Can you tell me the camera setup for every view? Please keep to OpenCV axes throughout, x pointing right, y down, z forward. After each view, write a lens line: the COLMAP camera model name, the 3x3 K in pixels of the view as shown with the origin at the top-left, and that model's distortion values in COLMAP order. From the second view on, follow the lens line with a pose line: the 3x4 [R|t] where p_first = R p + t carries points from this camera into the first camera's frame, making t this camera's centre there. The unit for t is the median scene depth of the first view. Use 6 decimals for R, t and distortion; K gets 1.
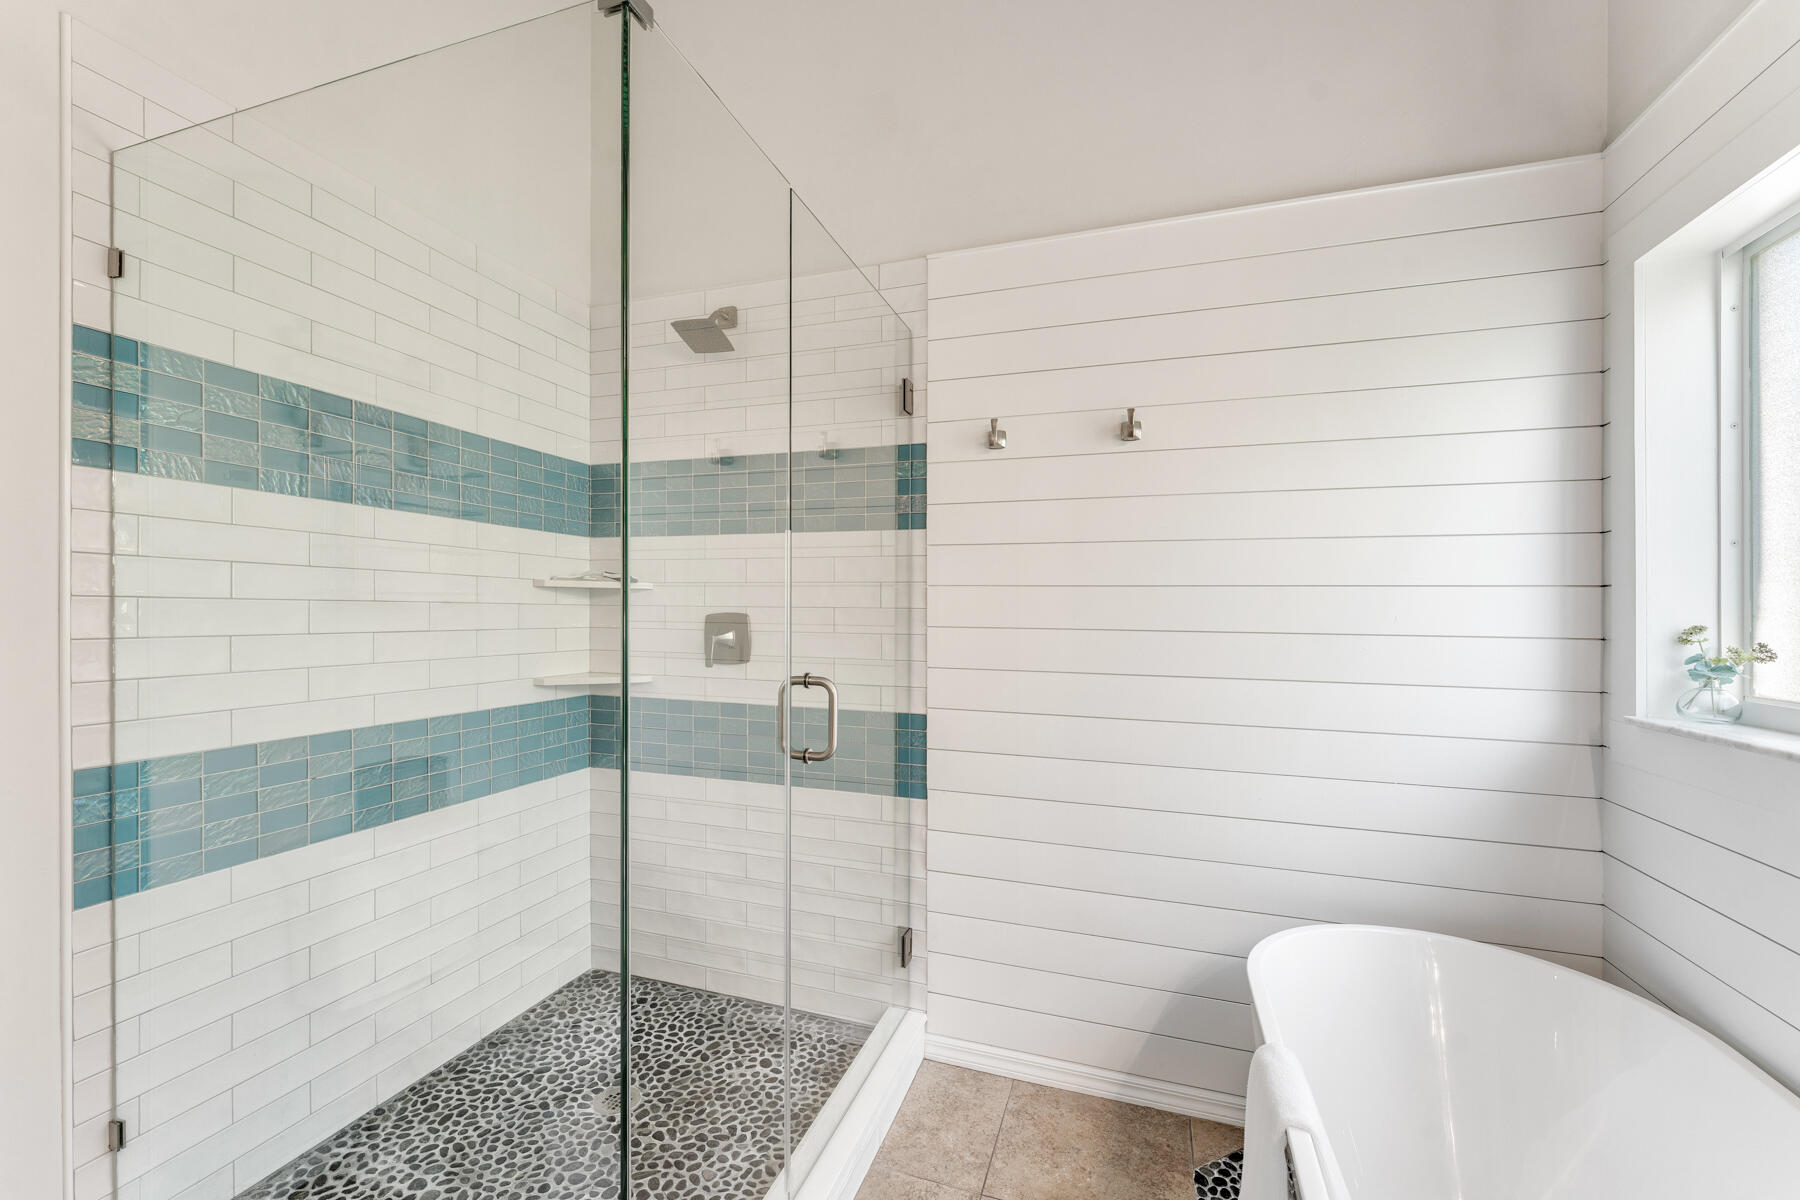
lens RADIAL K [[734.4, 0, 897.0], [0, 734.4, 605.4], [0, 0, 1]] dist [0.005938, 0.000685]
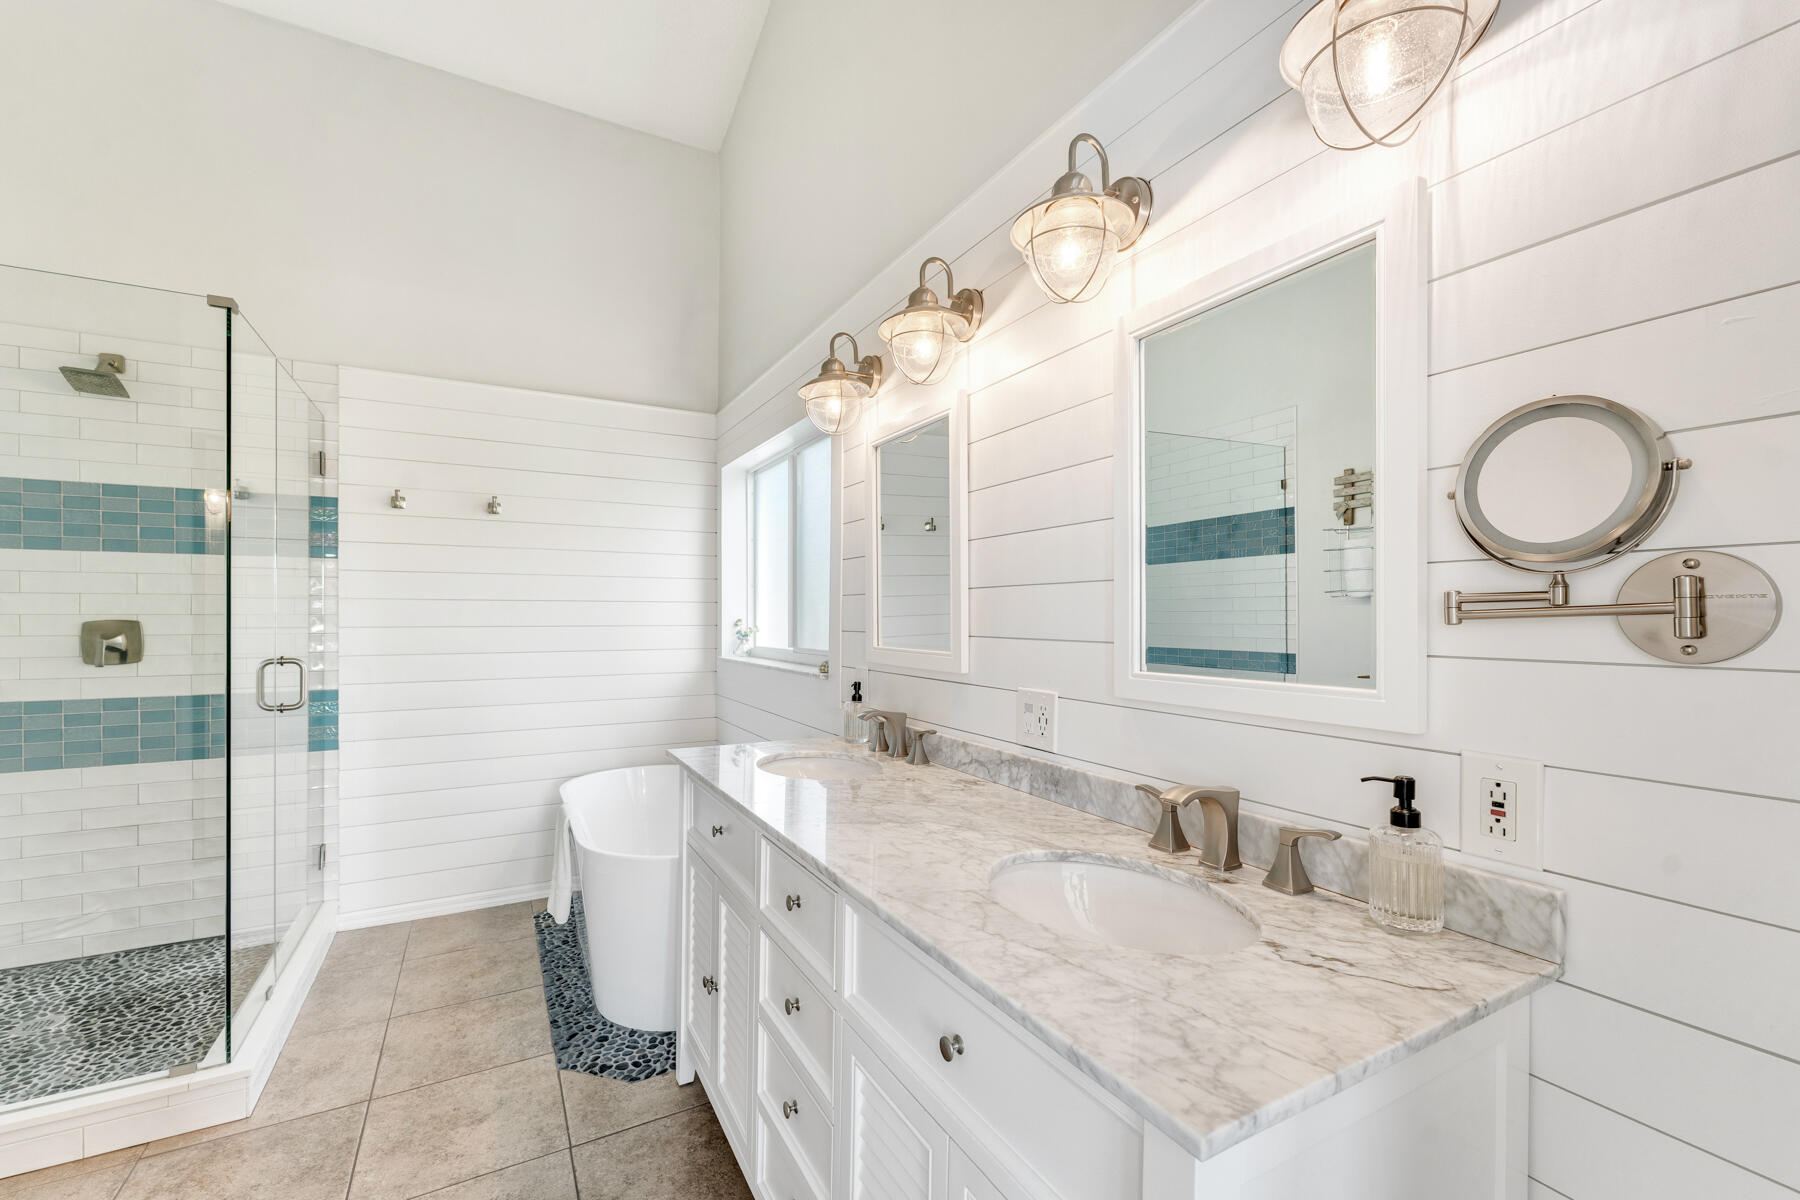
lens RADIAL K [[734.4, 0, 890.2], [0, 734.4, 605.0], [0, 0, 1]] dist [0.005938, 0.000685]
pose [[0.676525, -0.000239, 0.736419, -0.314194], [0.001986, 0.999997, -0.001499, -0.011003], [-0.736417, 0.002476, 0.676524, -0.814468]]
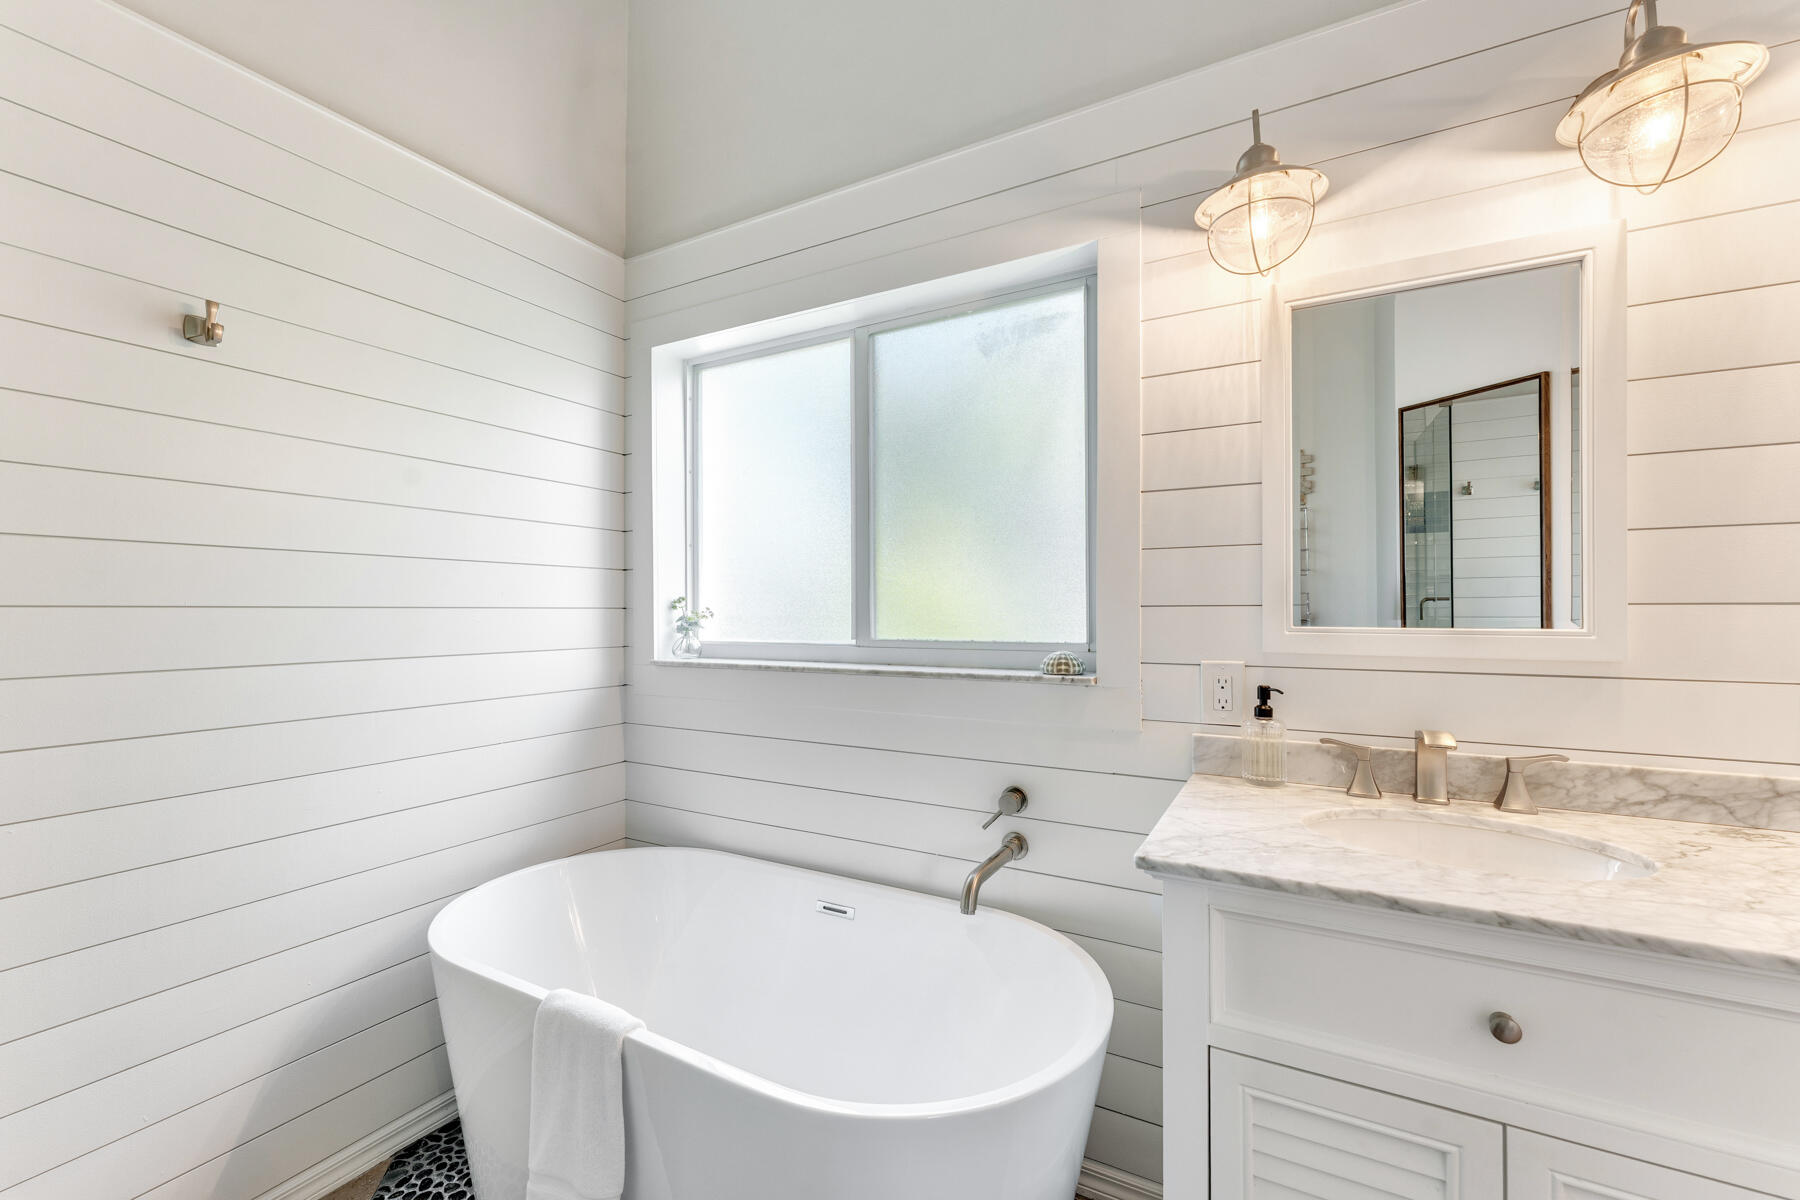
lens RADIAL K [[734.4, 0, 918.5], [0, 734.4, 600.9], [0, 0, 1]] dist [0.005938, 0.000685]
pose [[0.183231, -0.003050, 0.983065, -0.265001], [-0.001977, 0.999992, 0.003471, 0.022319], [-0.983068, -0.002579, 0.183224, 0.174144]]
